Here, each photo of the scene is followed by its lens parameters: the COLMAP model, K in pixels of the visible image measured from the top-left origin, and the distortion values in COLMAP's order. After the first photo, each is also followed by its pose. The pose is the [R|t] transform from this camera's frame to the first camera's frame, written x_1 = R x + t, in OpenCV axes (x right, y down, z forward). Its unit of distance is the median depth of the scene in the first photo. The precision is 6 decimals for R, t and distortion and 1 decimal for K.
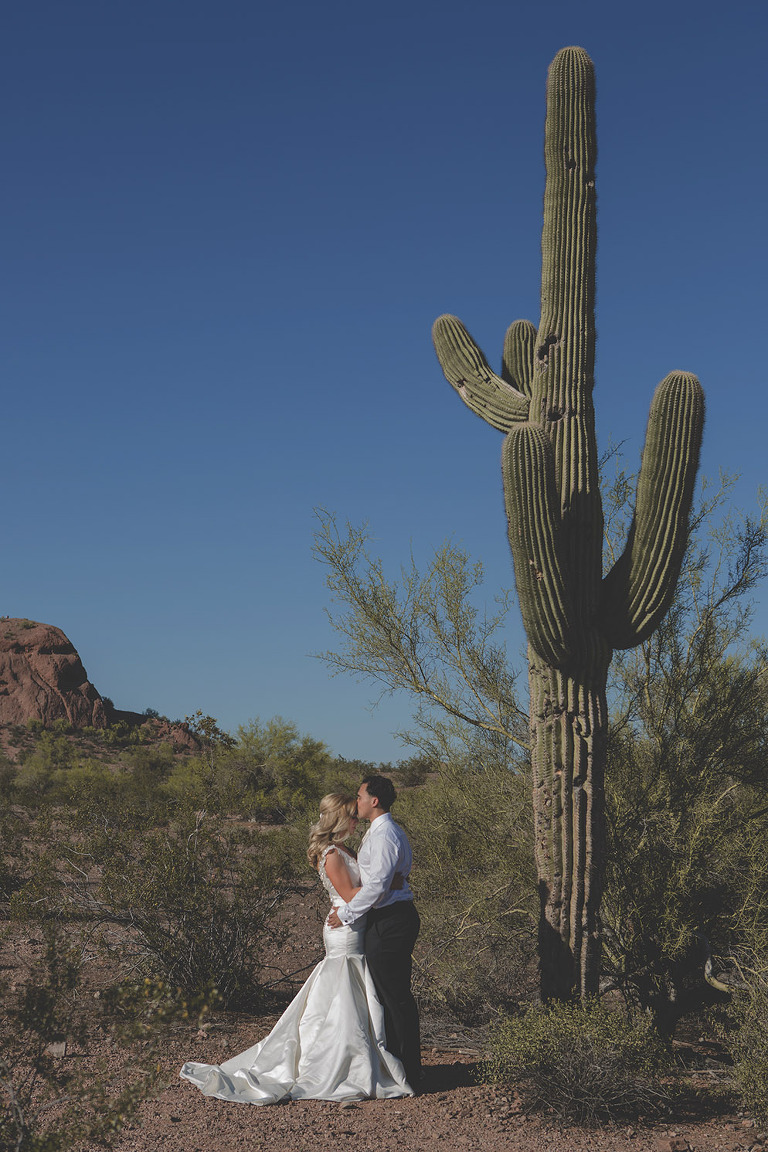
lens RADIAL K [[1786.2, 0, 384.3], [0, 1786.2, 578.0], [0, 0, 1]] dist [0.017986, 0.000000]
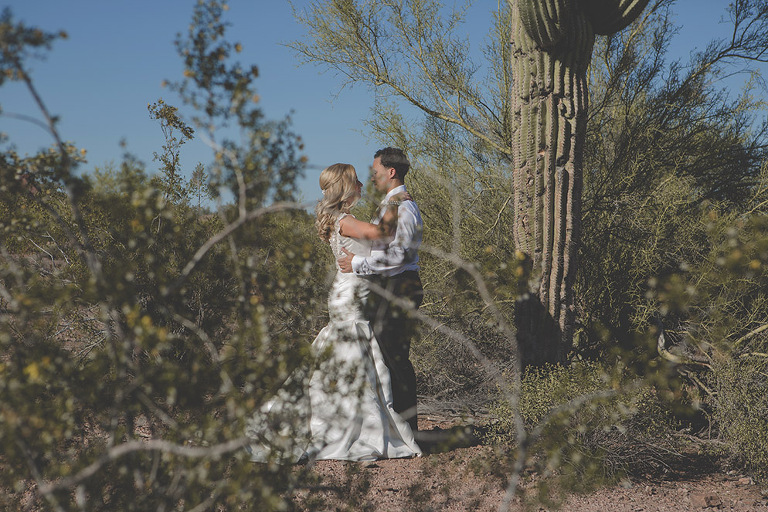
lens RADIAL K [[1464.8, 0, 383.6], [0, 1464.8, 254.9], [0, 0, 1]] dist [0.162294, 0.000000]
pose [[0.992621, 0.011382, 0.120720, -0.095330], [-0.027576, 0.990686, 0.133342, 0.056802], [-0.118078, -0.135687, 0.983690, 0.168955]]
